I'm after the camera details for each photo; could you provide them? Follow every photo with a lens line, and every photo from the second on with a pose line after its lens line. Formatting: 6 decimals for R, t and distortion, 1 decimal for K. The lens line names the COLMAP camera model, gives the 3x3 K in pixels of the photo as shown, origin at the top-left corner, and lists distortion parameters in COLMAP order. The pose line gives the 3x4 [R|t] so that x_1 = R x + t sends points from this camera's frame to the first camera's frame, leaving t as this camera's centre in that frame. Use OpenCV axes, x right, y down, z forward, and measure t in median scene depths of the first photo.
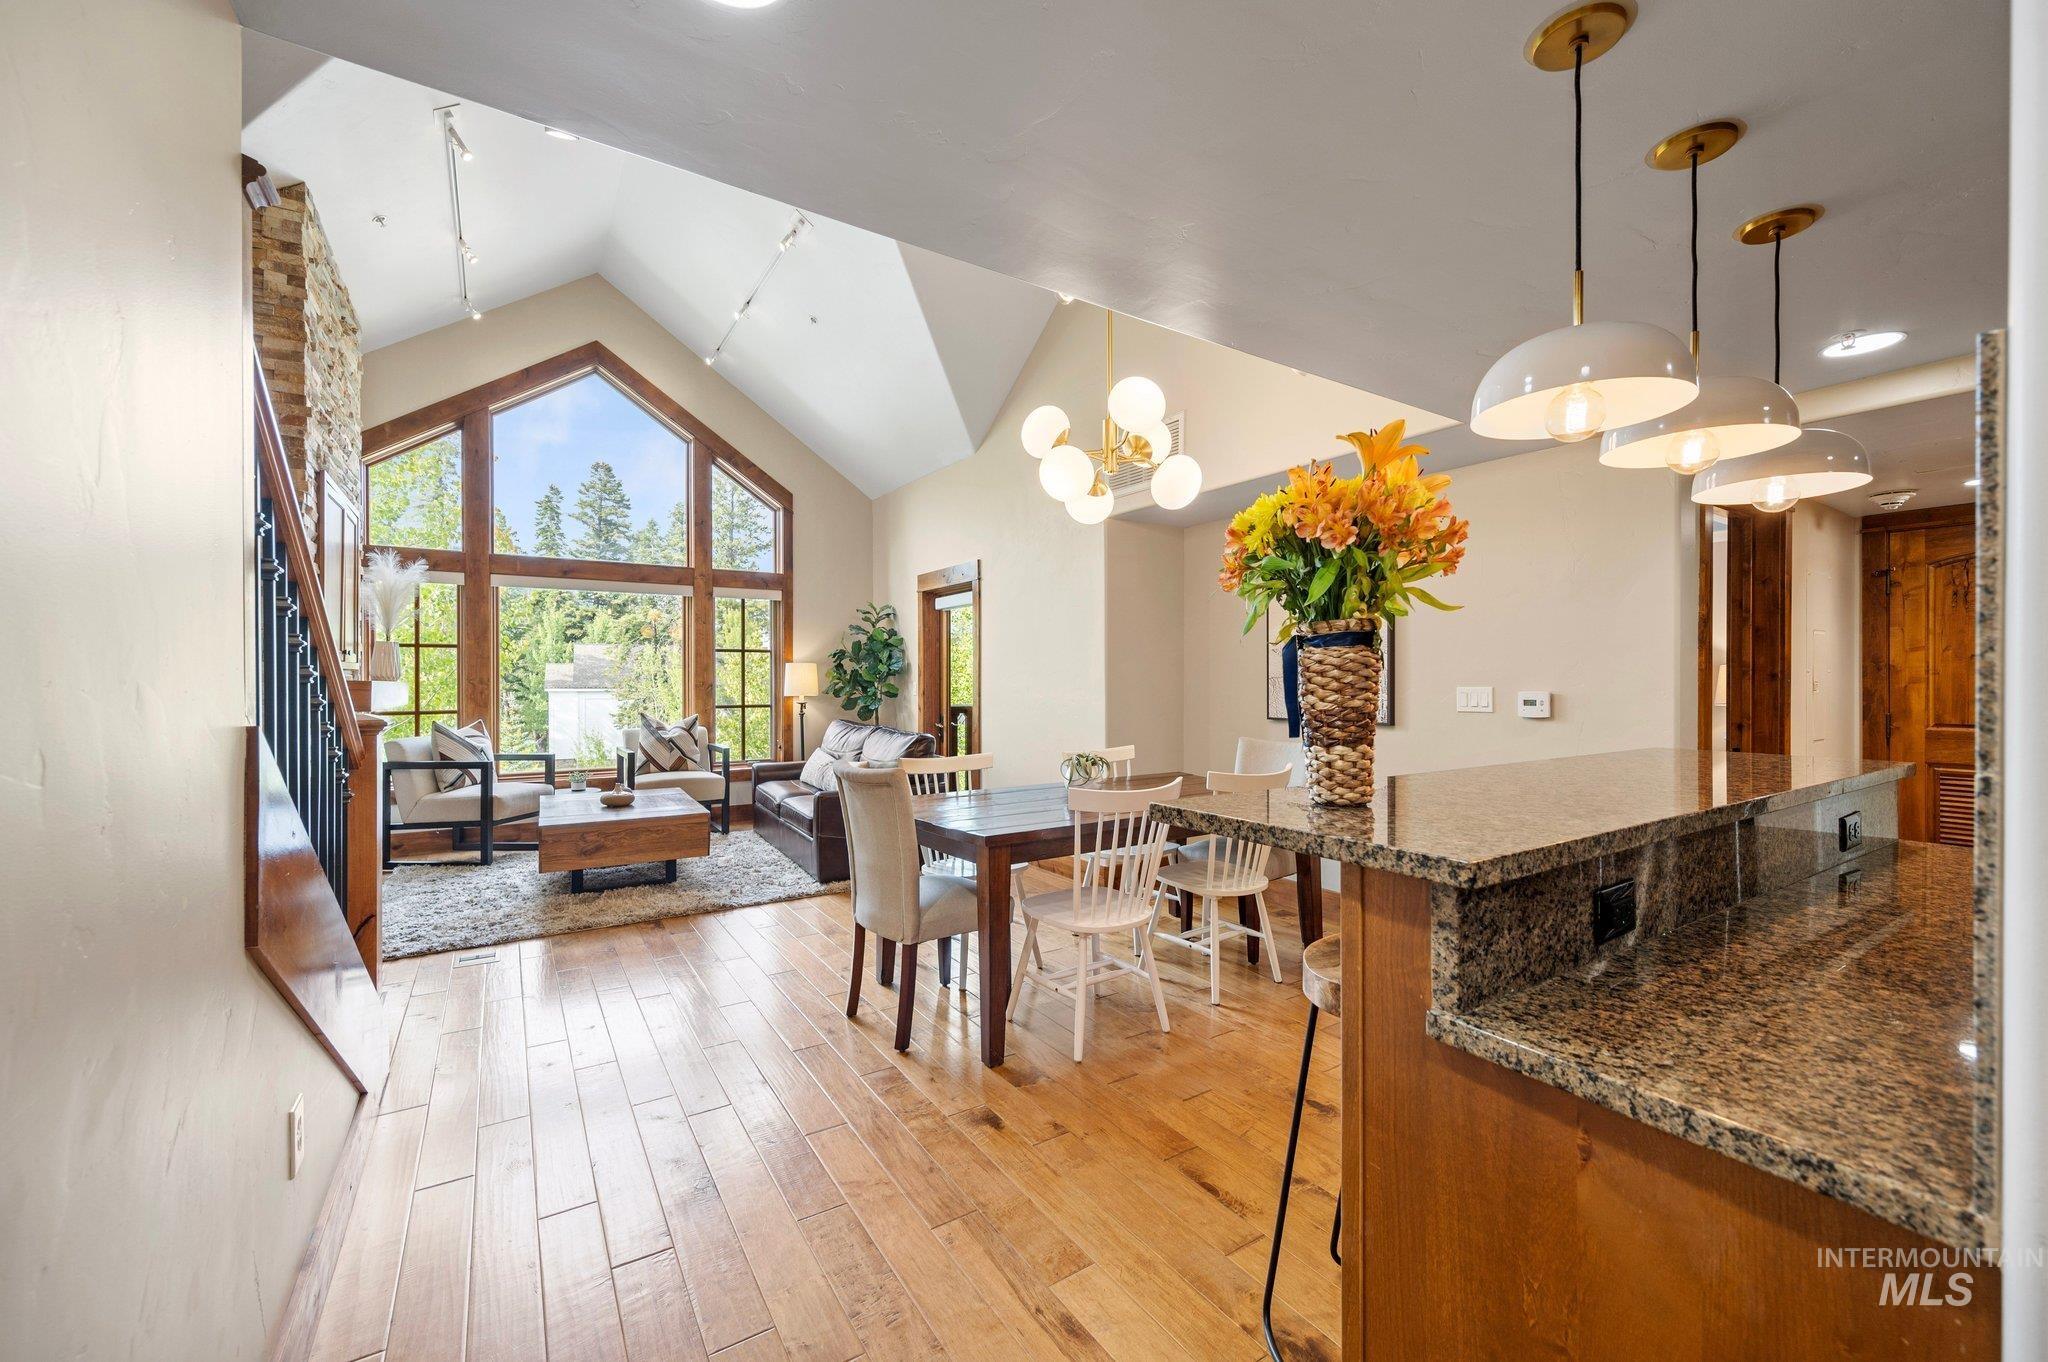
lens RADIAL K [[808.5, 0, 1029.6], [0, 808.5, 681.0], [0, 0, 1]] dist [0.001334, -0.000095]
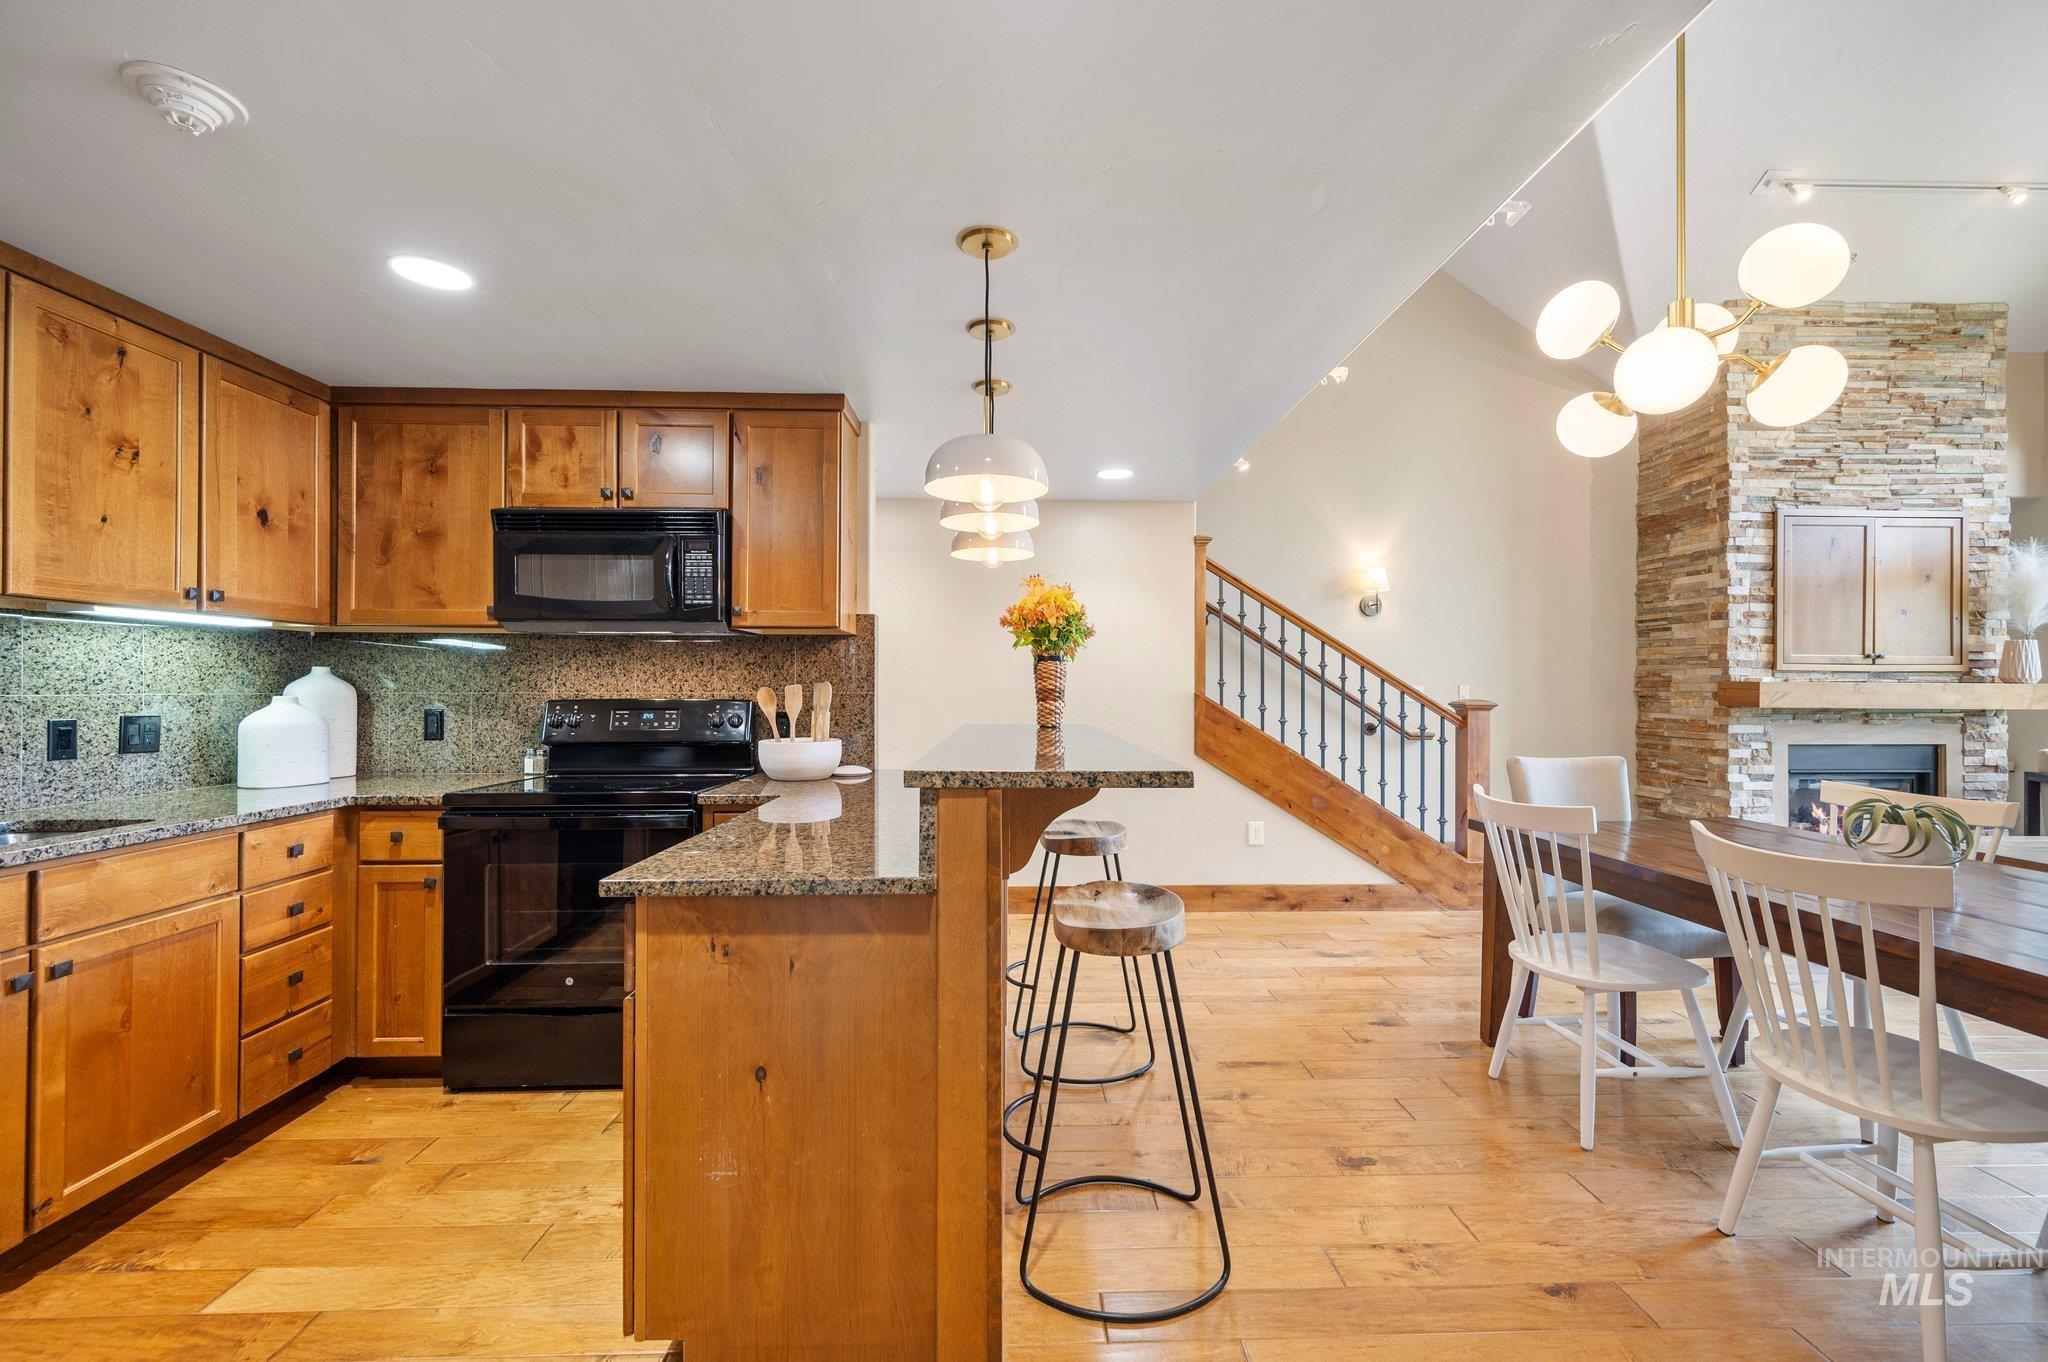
lens RADIAL K [[821.4, 0, 1028.6], [0, 821.4, 681.5], [0, 0, 1]] dist [0.001272, 0.000470]
pose [[-0.521152, -0.006839, -0.853436, 0.500176], [-0.003461, 0.999977, -0.005900, 0.006403], [0.853457, -0.000121, -0.521164, 0.444909]]
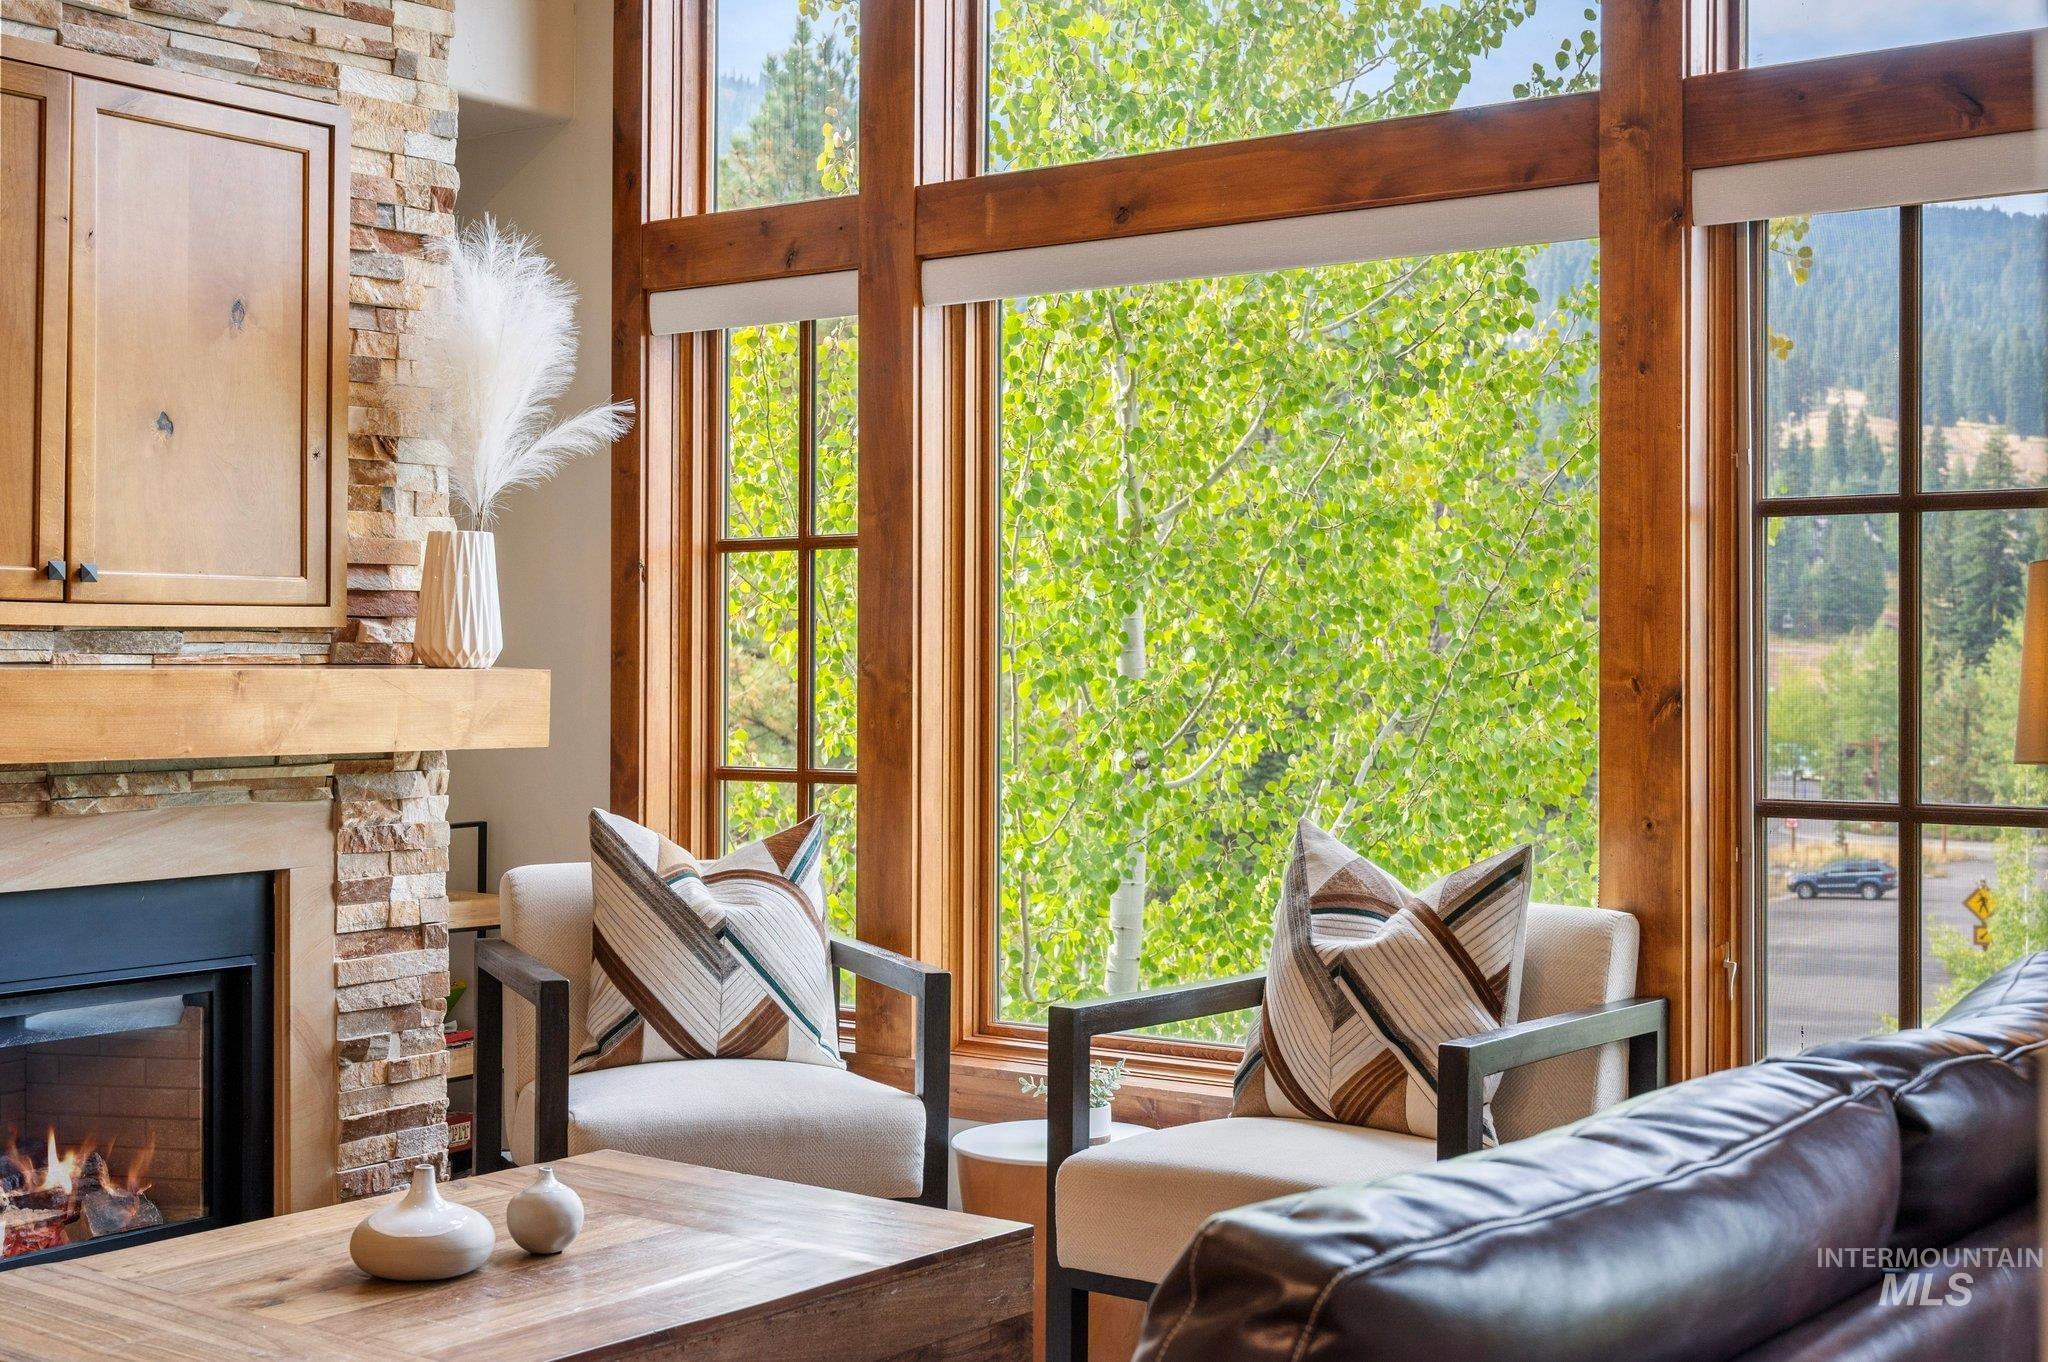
lens RADIAL K [[2582.5, 0, 1020.7], [0, 2582.5, 644.8], [0, 0, 1]] dist [-0.010194, -0.043570]
pose [[0.355063, -0.004450, -0.934832, 0.129534], [-0.002037, 0.999983, -0.005533, -0.002679], [0.934840, 0.003869, 0.355048, 0.725500]]
